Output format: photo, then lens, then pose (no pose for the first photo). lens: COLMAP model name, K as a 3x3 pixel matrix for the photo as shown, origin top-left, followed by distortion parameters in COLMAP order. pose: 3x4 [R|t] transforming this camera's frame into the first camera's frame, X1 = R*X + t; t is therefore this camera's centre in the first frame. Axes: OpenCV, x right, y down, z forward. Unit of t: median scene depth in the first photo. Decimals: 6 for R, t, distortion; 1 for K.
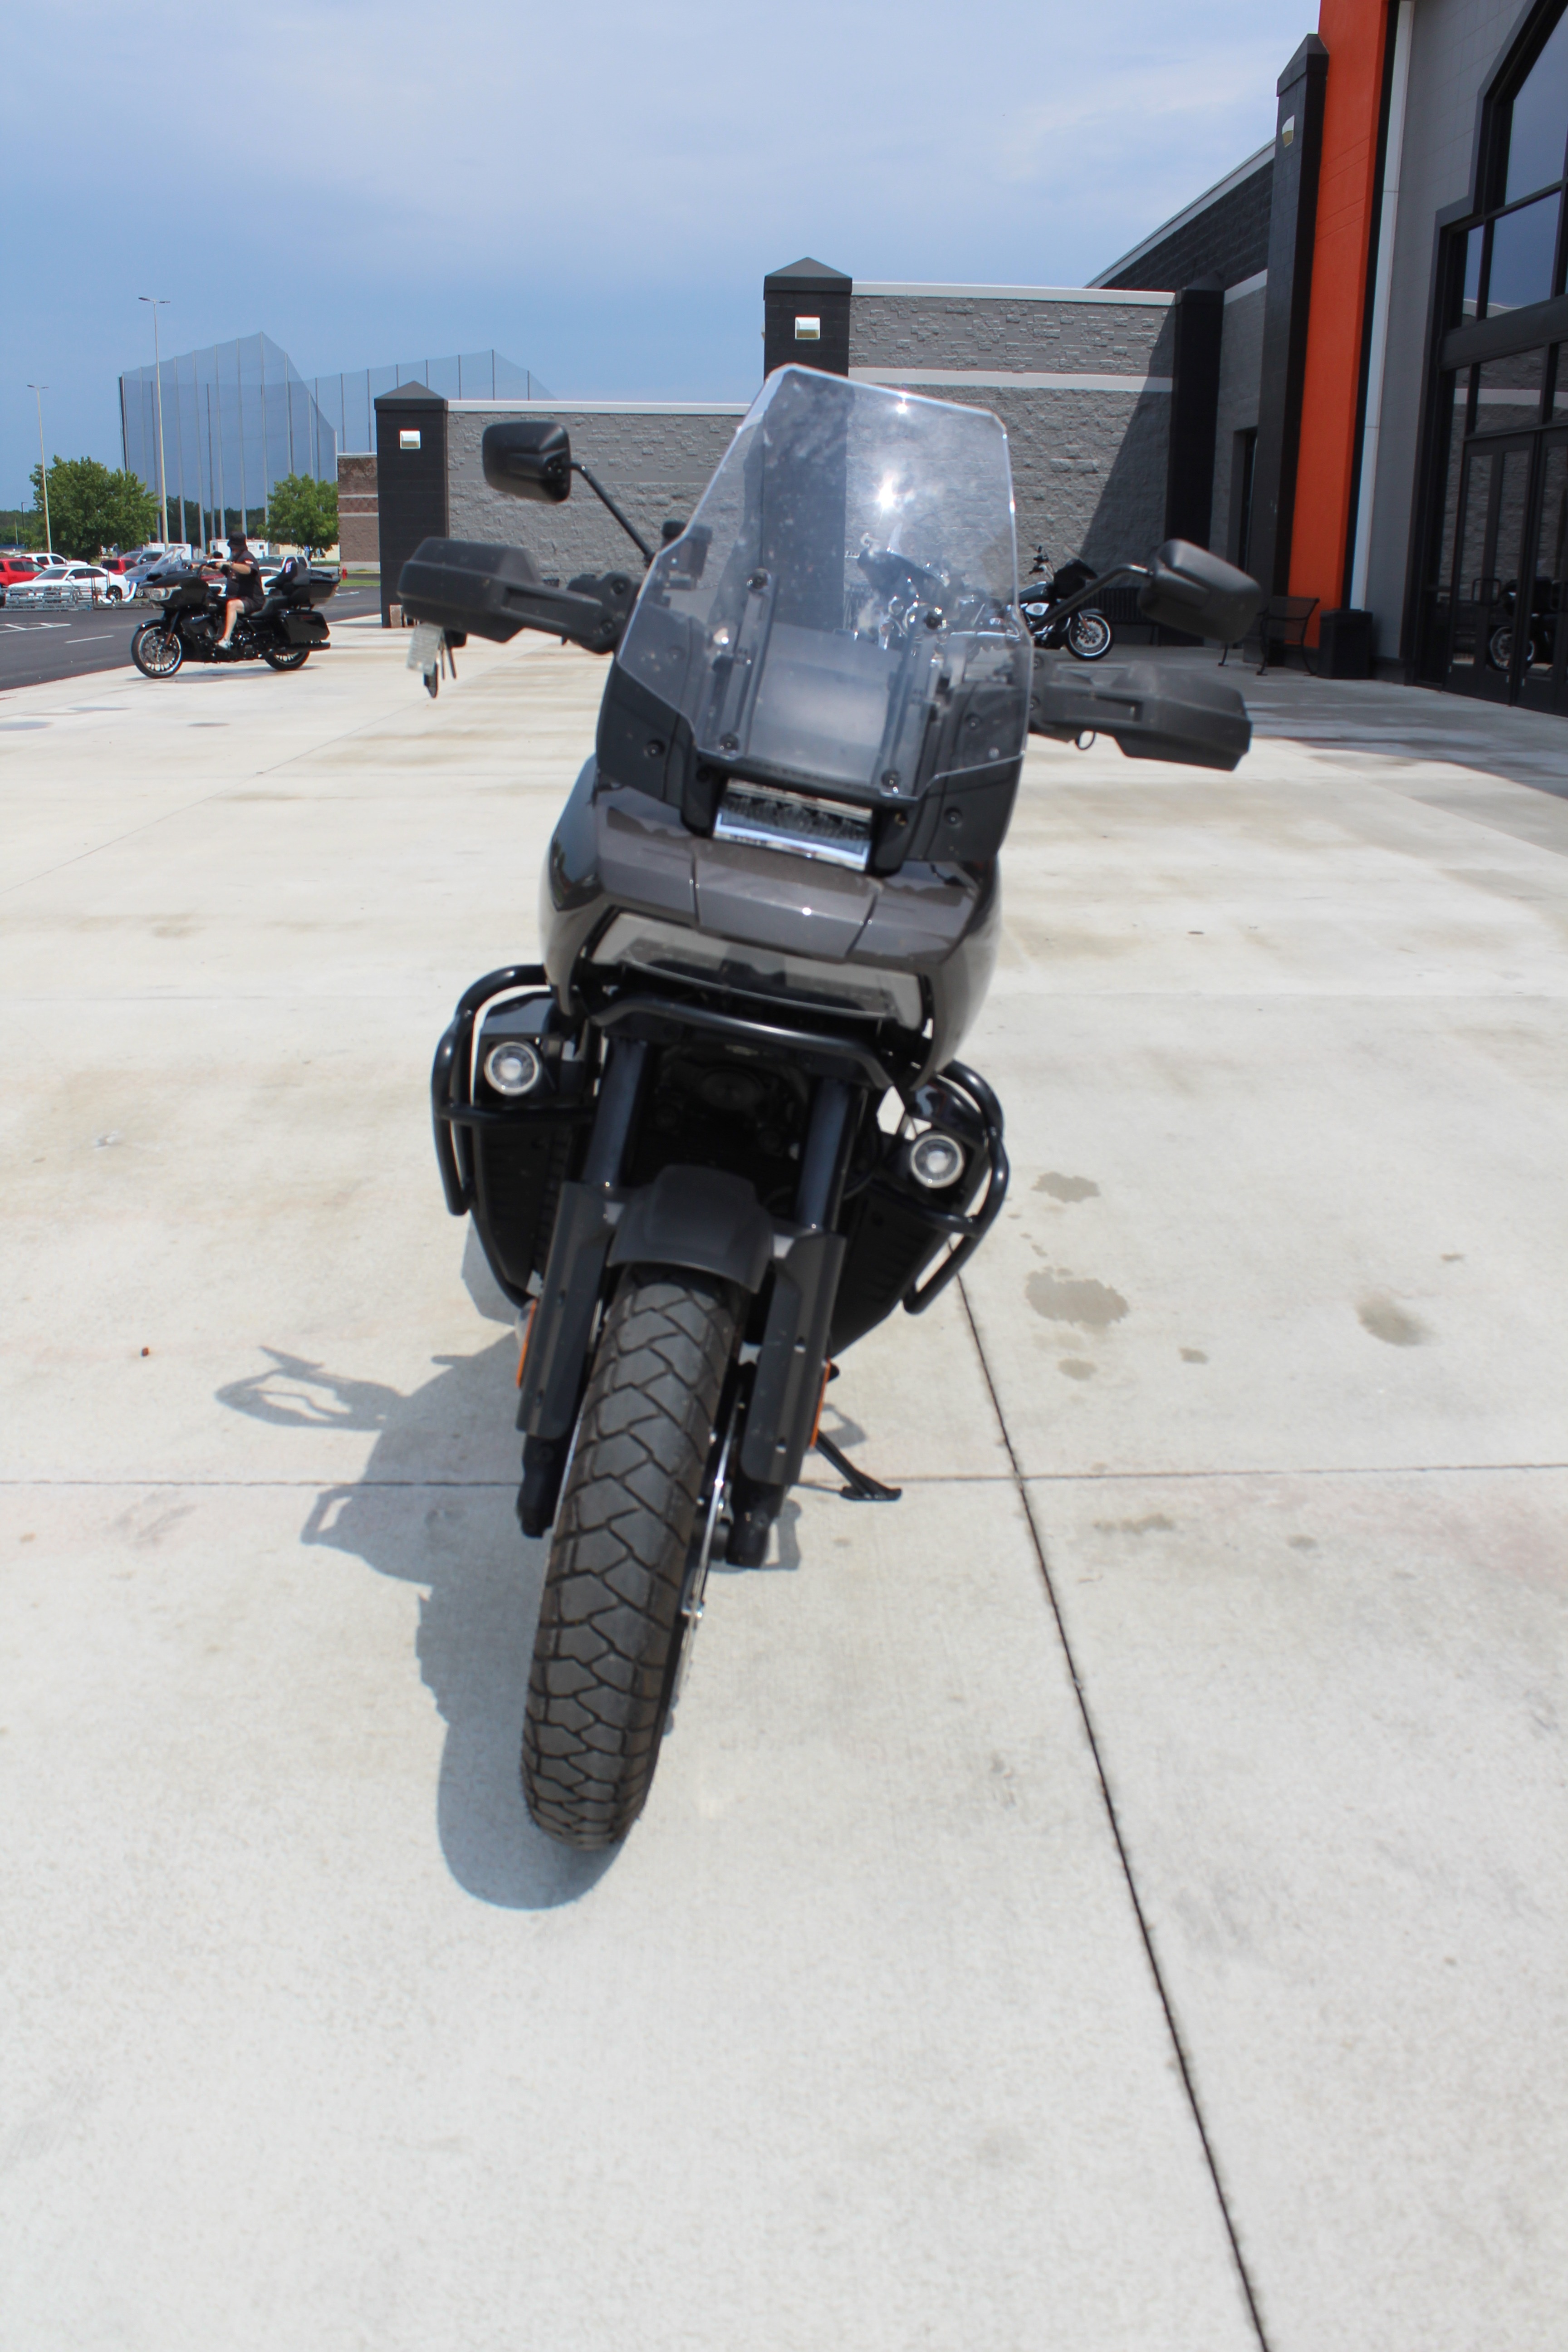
lens RADIAL K [[1982.8, 0, 800.3], [0, 1982.8, 1164.3], [0, 0, 1]] dist [-0.157675, 0.135956]
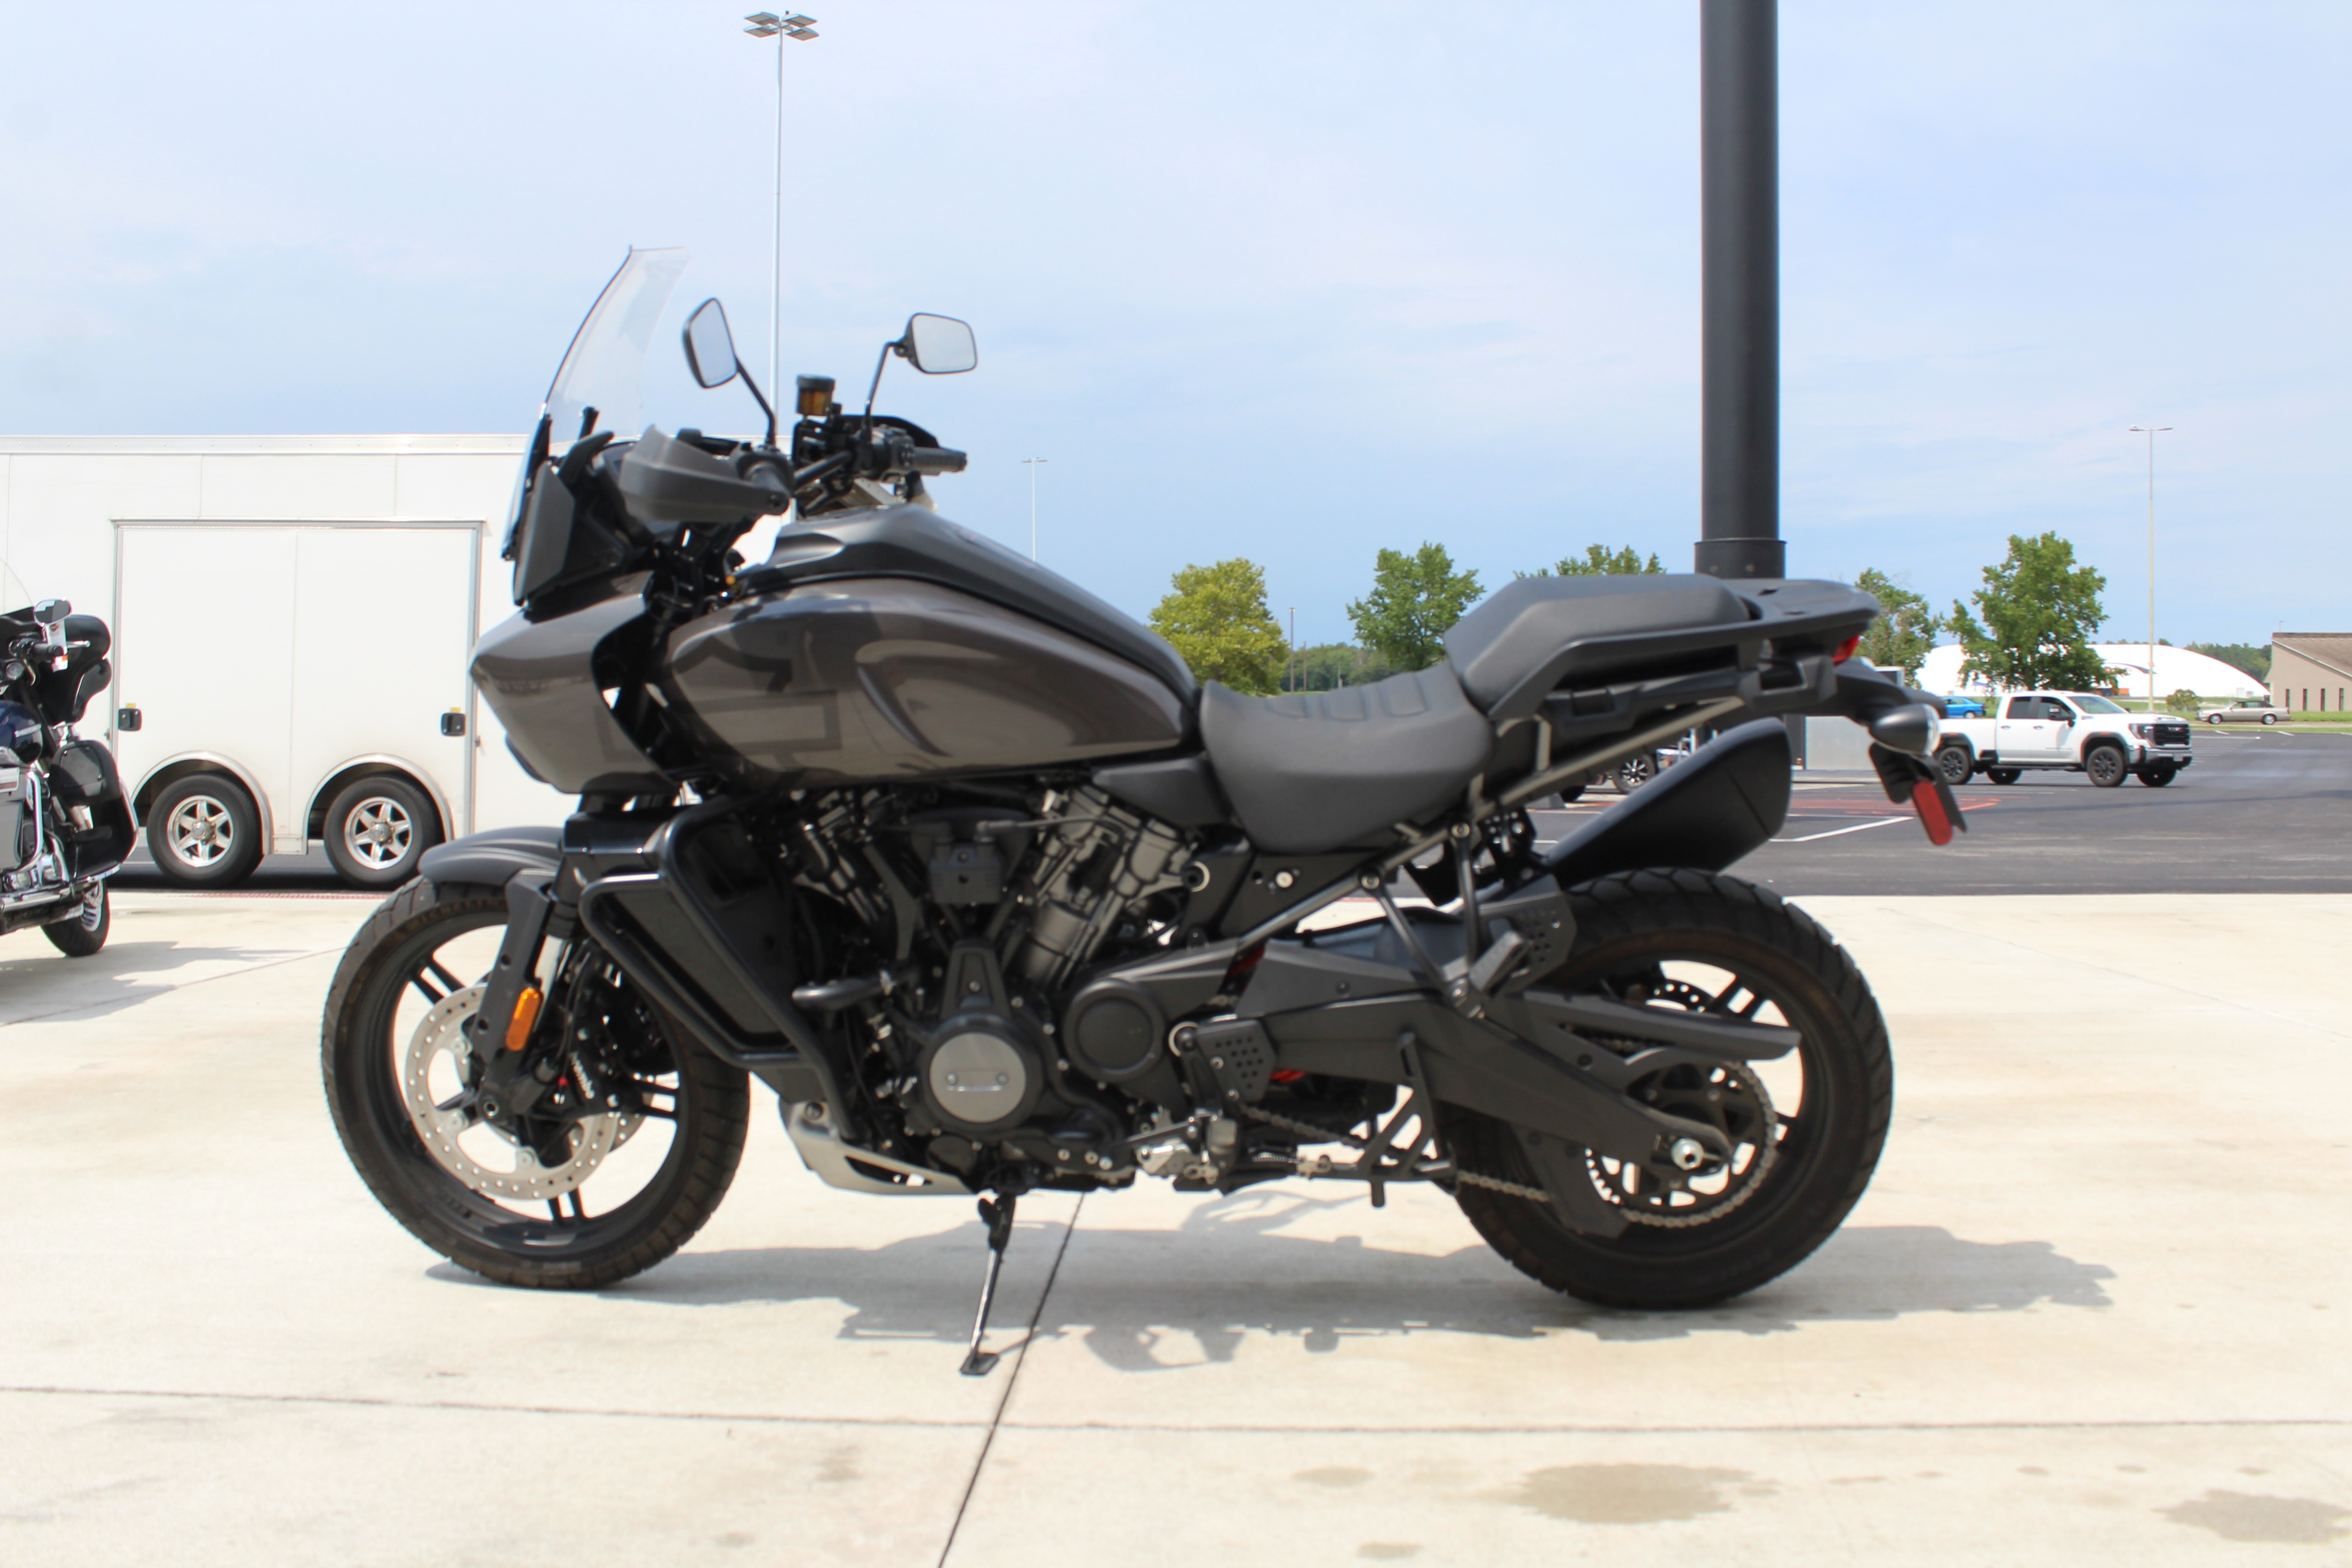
lens RADIAL K [[1982.8, 0, 1175.1], [0, 1982.8, 780.5], [0, 0, 1]] dist [-0.157675, 0.135956]
pose [[-0.069508, 0.018562, -0.997409, 0.090570], [-0.293354, 0.955240, 0.038221, -0.014844], [0.953474, 0.295250, -0.060952, 0.104152]]
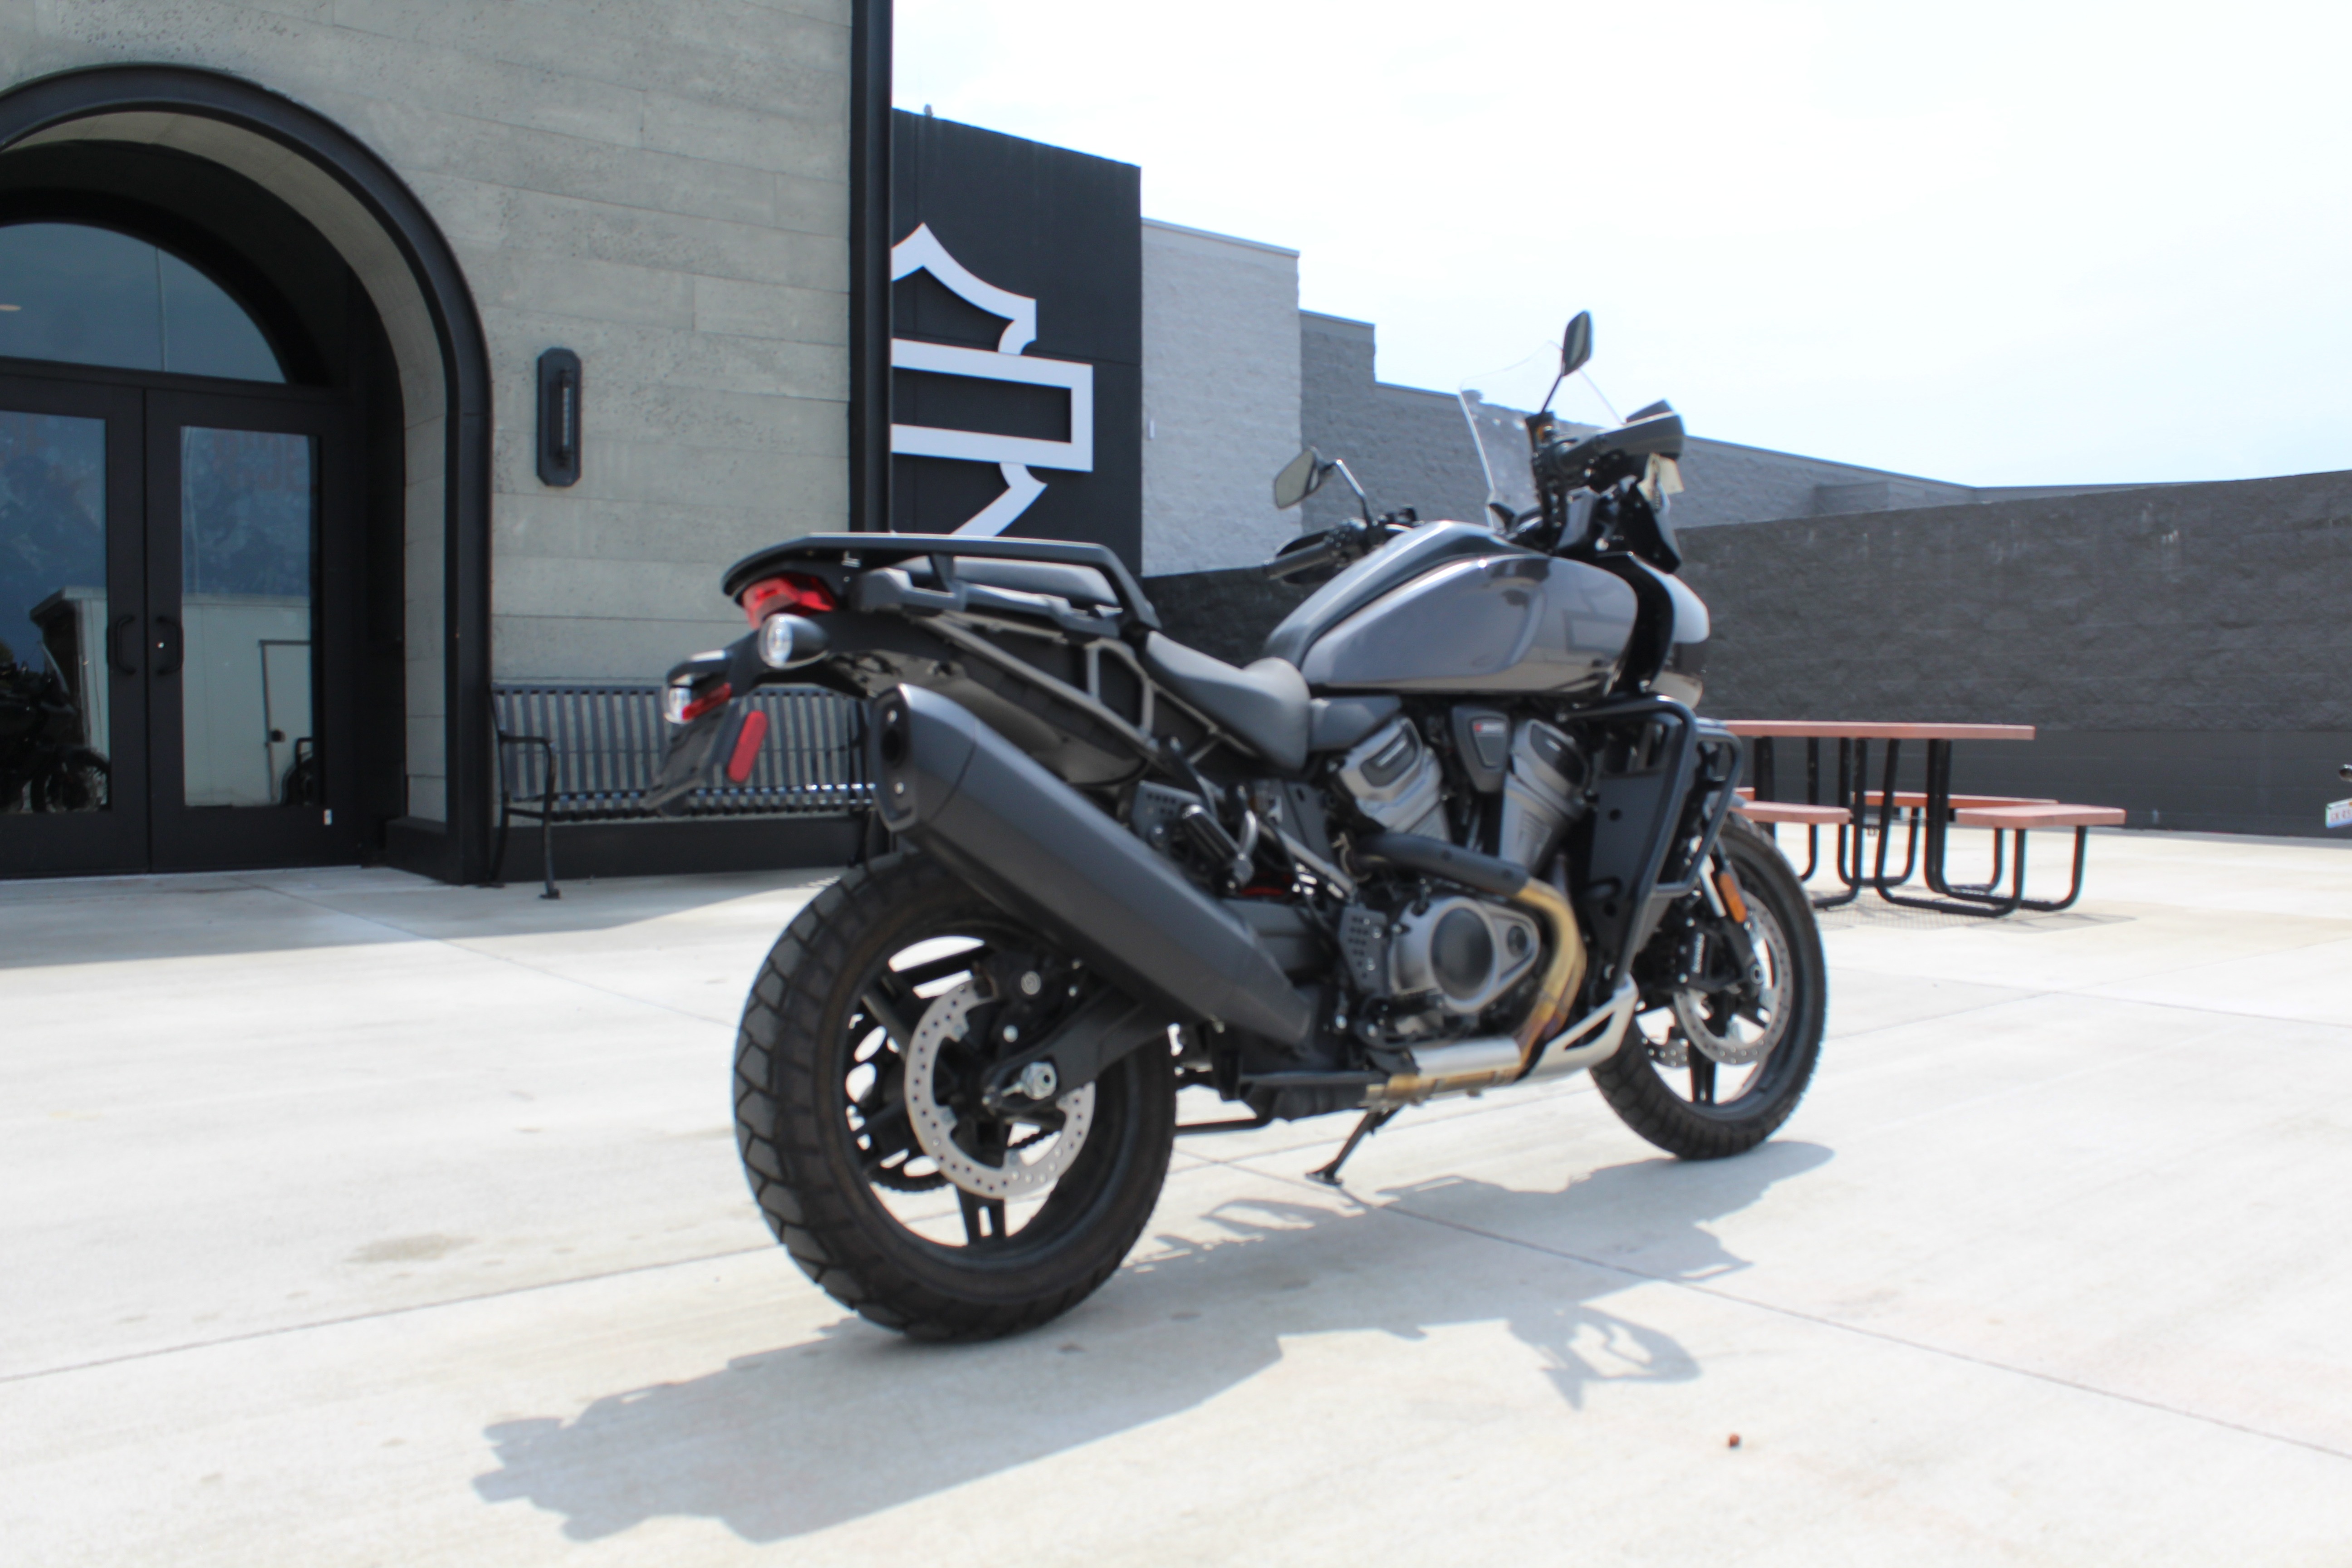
lens RADIAL K [[1982.8, 0, 1183.4], [0, 1982.8, 780.3], [0, 0, 1]] dist [-0.157675, 0.135956]
pose [[-0.628643, -0.039427, 0.776694, -0.082552], [0.219051, 0.949301, 0.225486, -0.035140], [-0.746206, 0.311885, -0.588135, 0.166859]]
